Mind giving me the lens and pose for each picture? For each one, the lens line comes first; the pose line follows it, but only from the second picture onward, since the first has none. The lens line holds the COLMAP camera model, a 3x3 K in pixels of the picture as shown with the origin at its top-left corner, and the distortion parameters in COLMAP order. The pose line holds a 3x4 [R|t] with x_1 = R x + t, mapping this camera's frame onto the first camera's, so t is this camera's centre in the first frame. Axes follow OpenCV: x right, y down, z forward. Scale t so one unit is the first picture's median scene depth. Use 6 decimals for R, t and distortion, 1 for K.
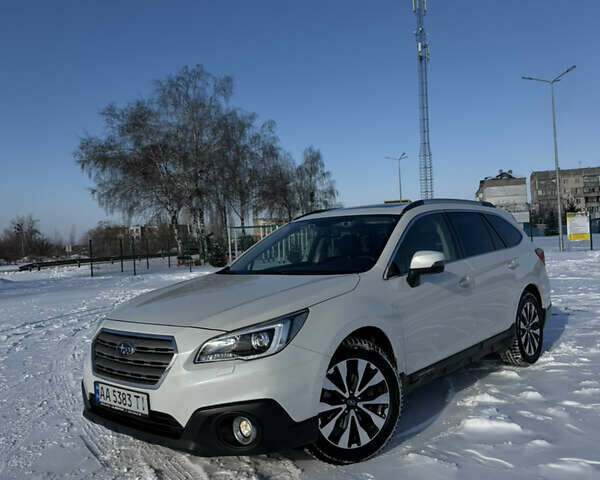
lens RADIAL K [[548.7, 0, 300.0], [0, 548.7, 240.0], [0, 0, 1]] dist [0.143125, -0.263641]
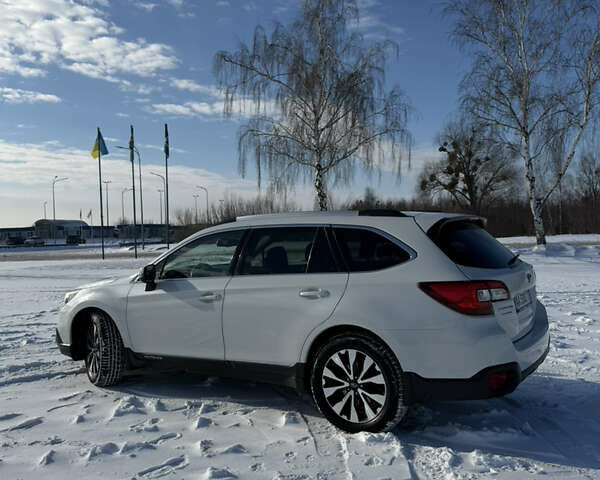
lens RADIAL K [[548.7, 0, 300.0], [0, 548.7, 240.0], [0, 0, 1]] dist [0.143125, -0.263641]
pose [[0.155532, 0.062042, -0.985881, 0.130179], [0.021904, 0.997564, 0.066233, -0.009658], [0.987588, -0.031896, 0.153794, 0.096834]]
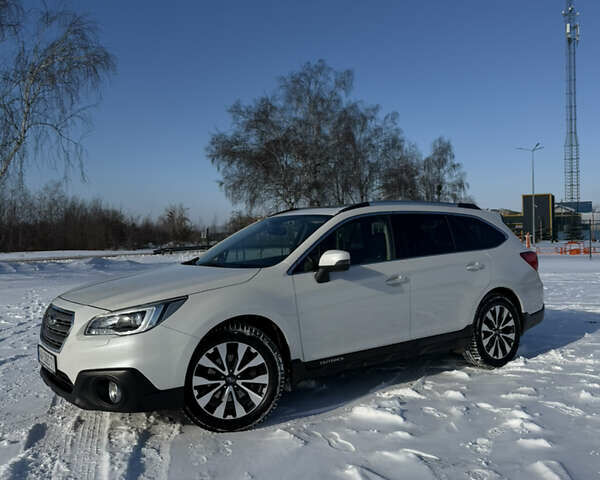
lens RADIAL K [[548.7, 0, 300.0], [0, 548.7, 240.0], [0, 0, 1]] dist [0.143125, -0.263641]
pose [[0.971402, 0.032938, -0.235147, 0.034827], [-0.029532, 0.999402, 0.017991, -0.001468], [0.235599, -0.010532, 0.971793, -0.005434]]
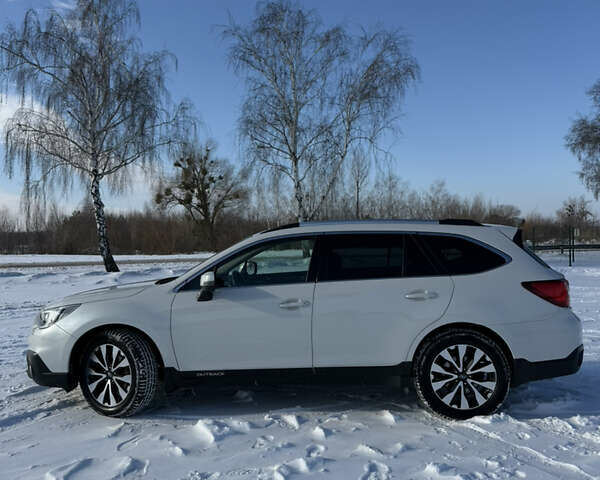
lens RADIAL K [[548.7, 0, 300.0], [0, 548.7, 240.0], [0, 0, 1]] dist [0.143125, -0.263641]
pose [[0.605546, 0.043514, -0.794620, 0.106501], [-0.016727, 0.998979, 0.041958, -0.008398], [0.795634, -0.012116, 0.605656, 0.037393]]
